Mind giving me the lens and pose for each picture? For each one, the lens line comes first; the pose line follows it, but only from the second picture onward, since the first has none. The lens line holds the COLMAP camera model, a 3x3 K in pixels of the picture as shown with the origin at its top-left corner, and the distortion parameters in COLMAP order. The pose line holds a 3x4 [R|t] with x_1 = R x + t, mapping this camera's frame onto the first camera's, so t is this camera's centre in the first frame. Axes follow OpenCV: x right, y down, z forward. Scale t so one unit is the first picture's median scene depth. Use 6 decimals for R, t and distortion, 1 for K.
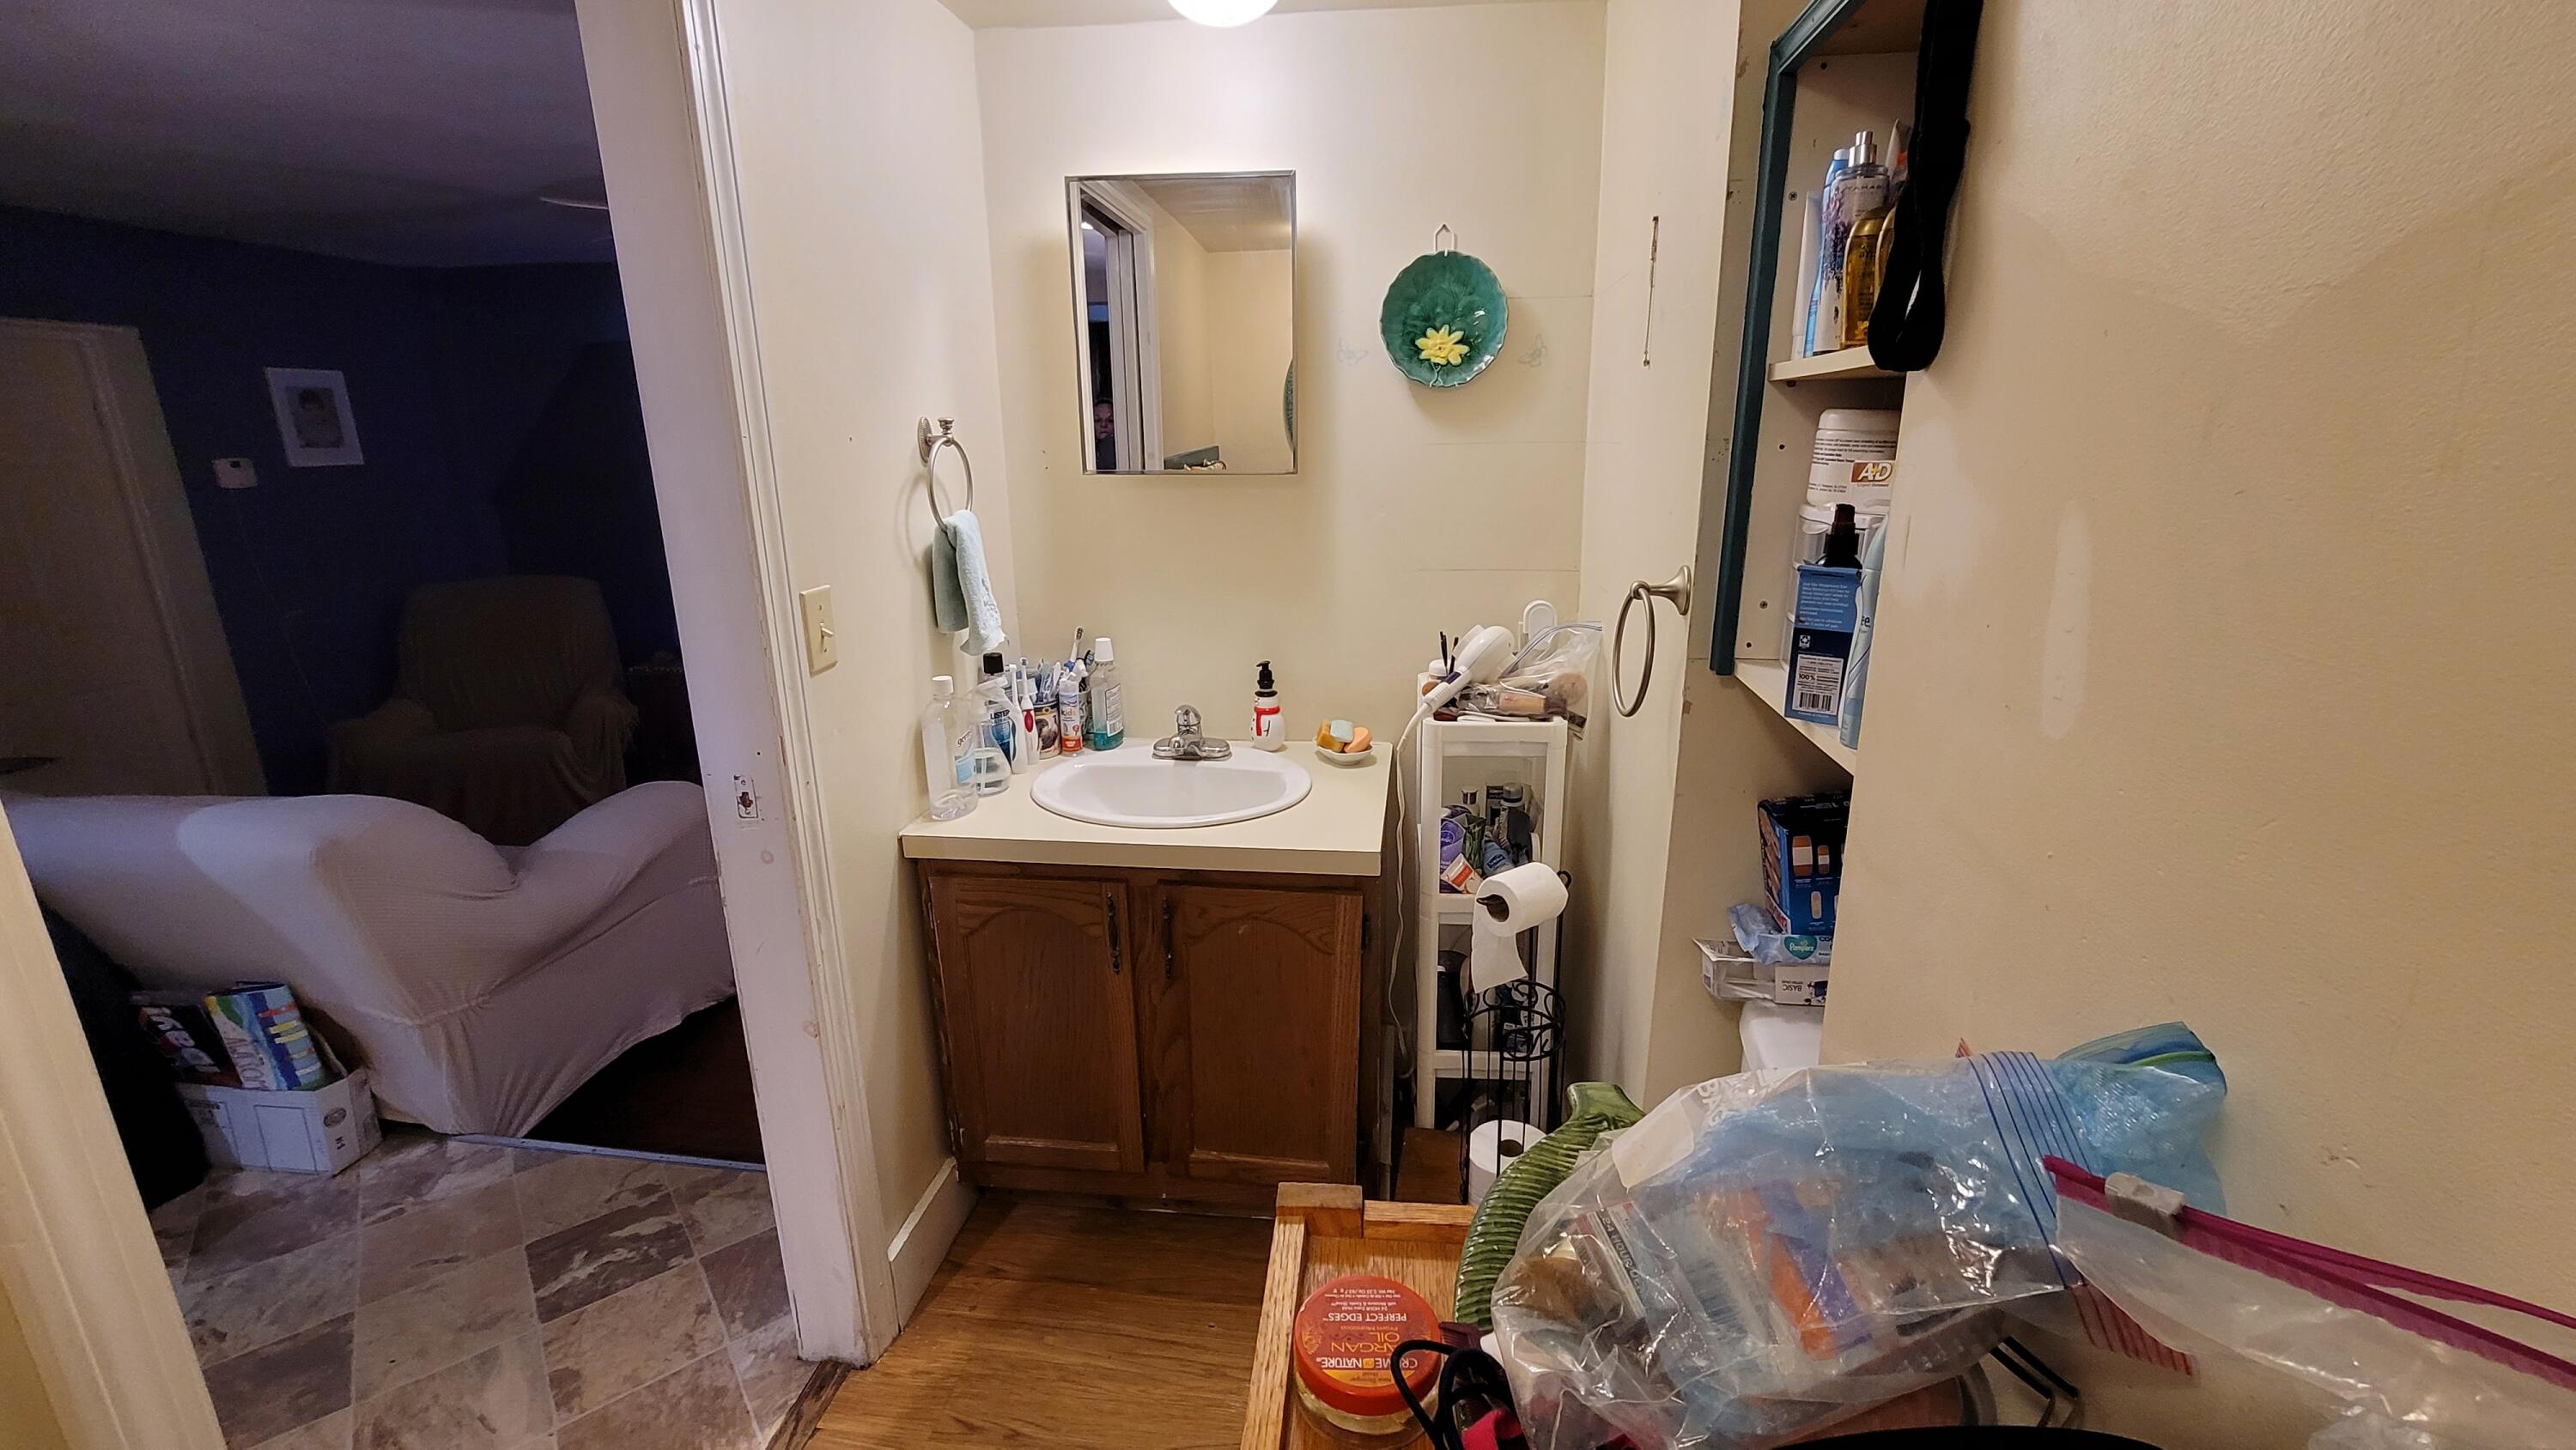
lens RADIAL K [[1063.8, 0, 1278.6], [0, 1063.8, 714.4], [0, 0, 1]] dist [-0.005508, -0.000639]
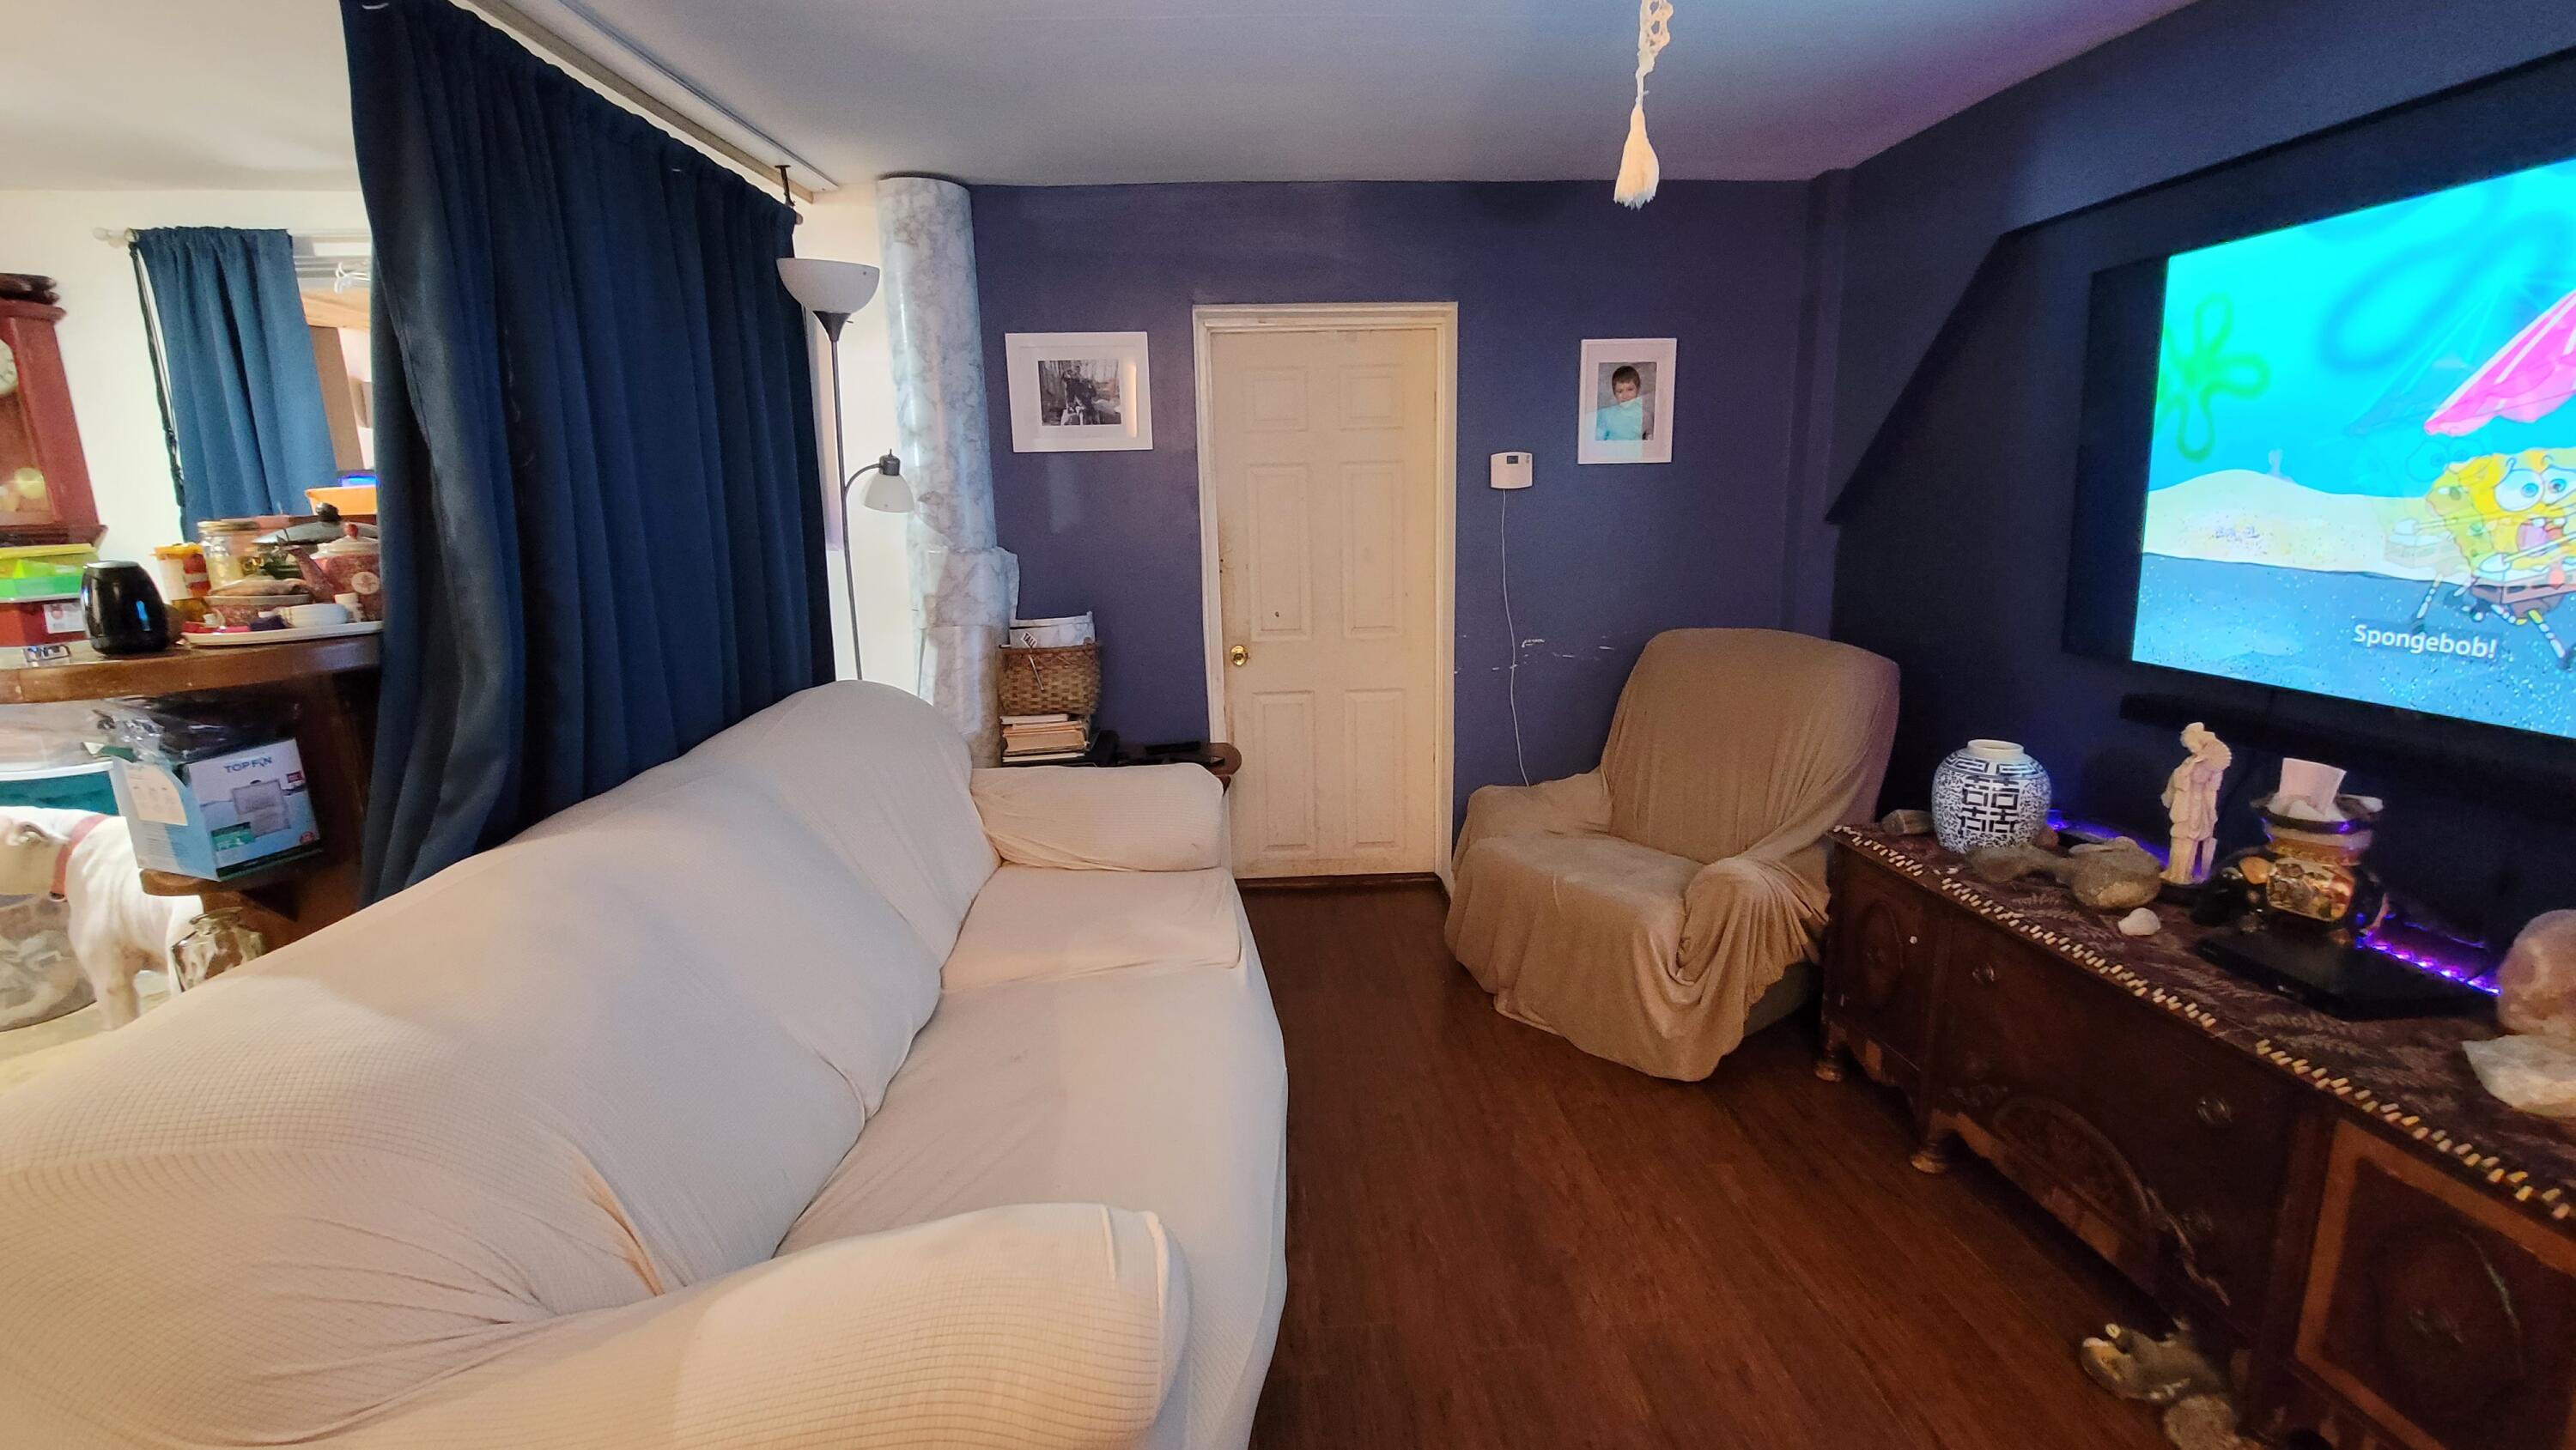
lens RADIAL K [[1063.8, 0, 1298.7], [0, 1063.8, 708.9], [0, 0, 1]] dist [-0.005508, -0.000639]
pose [[0.211891, 0.215175, -0.953311, -0.170608], [-0.228217, 0.959386, 0.165821, -0.143928], [0.950273, 0.182425, 0.252392, 0.645121]]
